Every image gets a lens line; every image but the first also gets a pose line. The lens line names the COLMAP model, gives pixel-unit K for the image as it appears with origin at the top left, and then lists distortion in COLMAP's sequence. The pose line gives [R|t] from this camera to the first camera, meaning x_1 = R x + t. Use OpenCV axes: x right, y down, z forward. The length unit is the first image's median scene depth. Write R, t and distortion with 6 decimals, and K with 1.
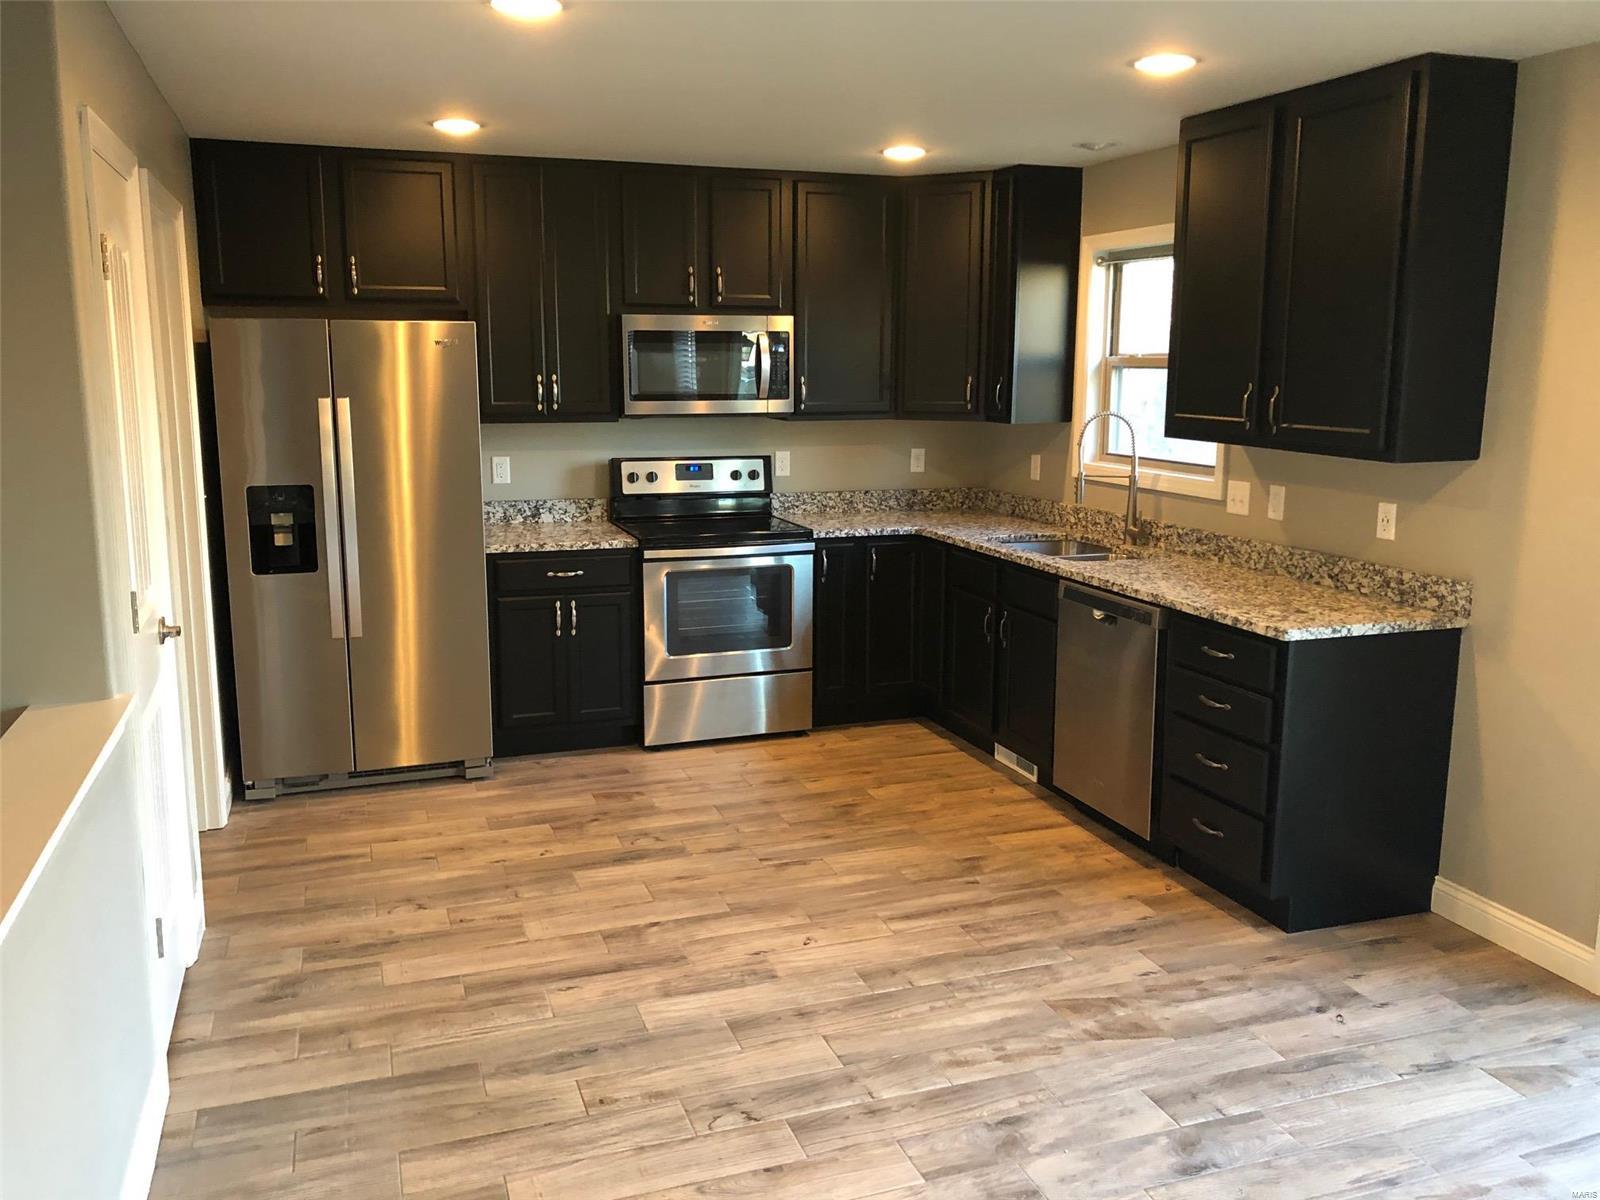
lens RADIAL K [[1307.0, 0, 825.4], [0, 1307.0, 563.5], [0, 0, 1]] dist [0.025030, -0.001795]
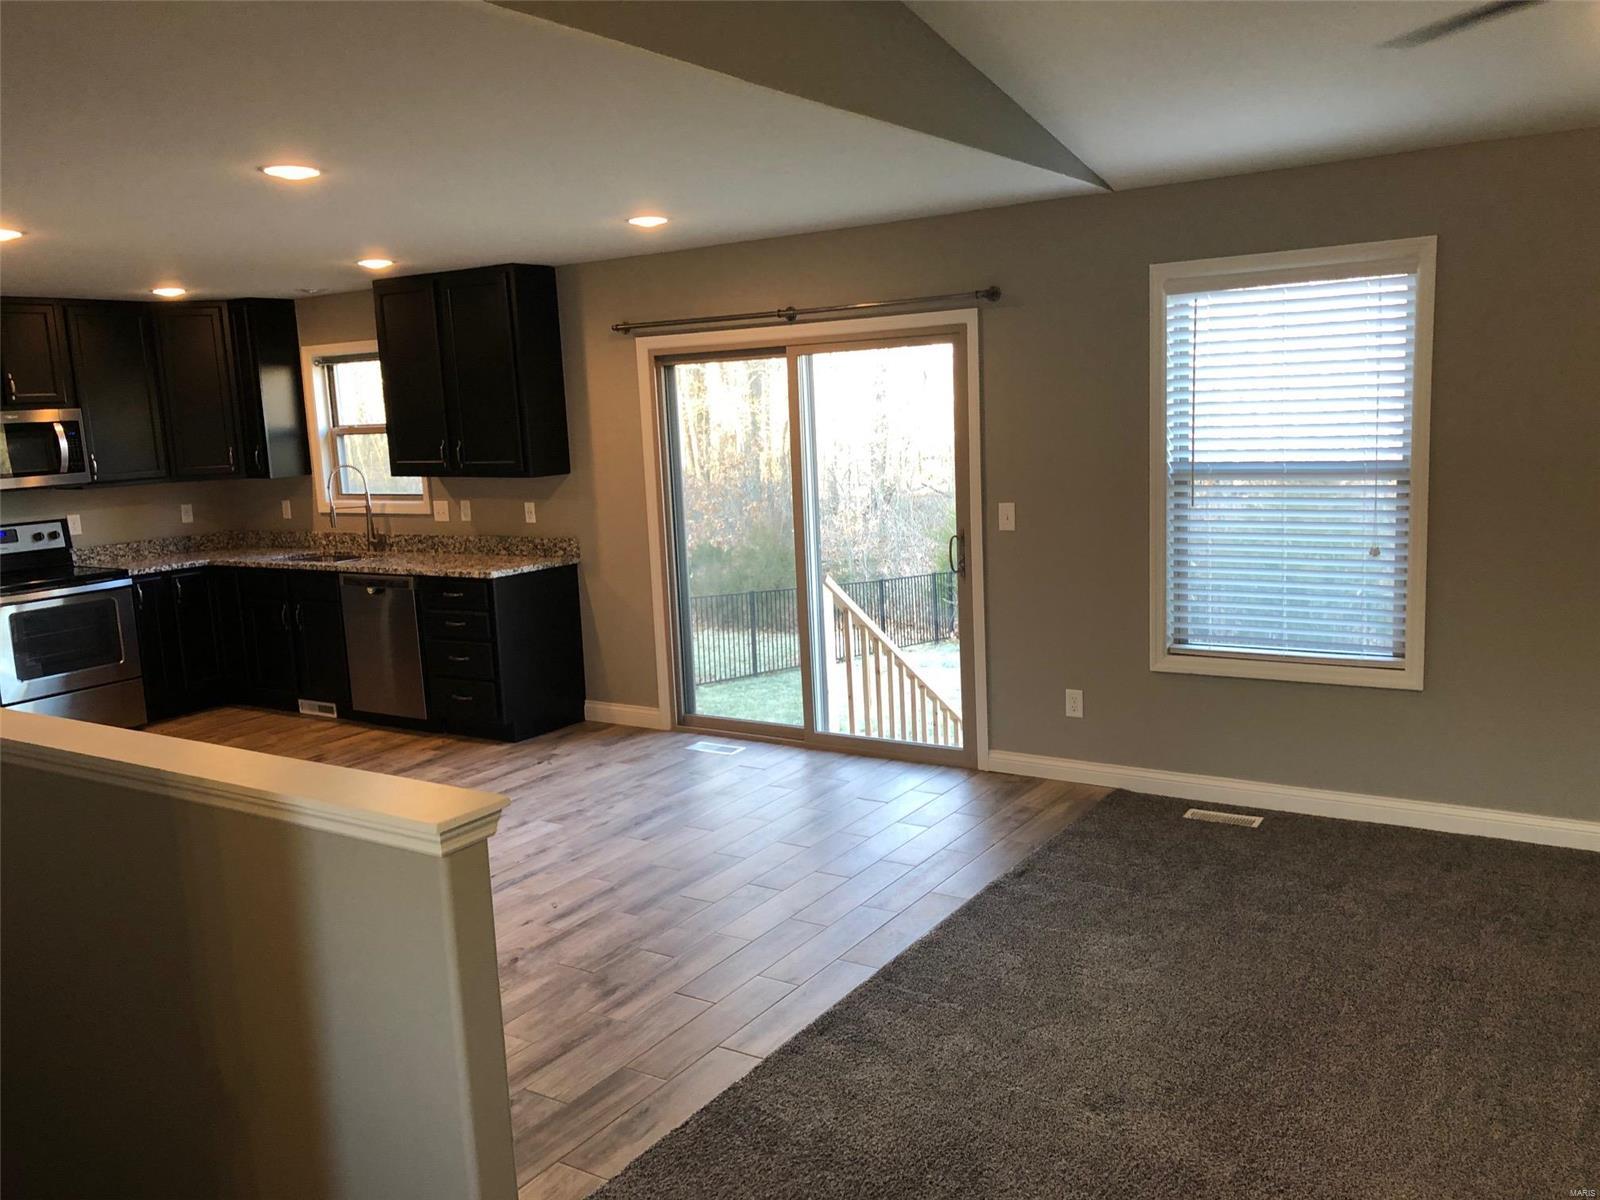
lens RADIAL K [[1297.0, 0, 800.0], [0, 1297.0, 600.0], [0, 0, 1]] dist [0.001255, 0.165171]
pose [[0.804329, -0.137255, 0.578114, -0.265889], [0.146869, 0.988689, 0.030395, 0.073575], [-0.575747, 0.060459, 0.815389, -0.543519]]
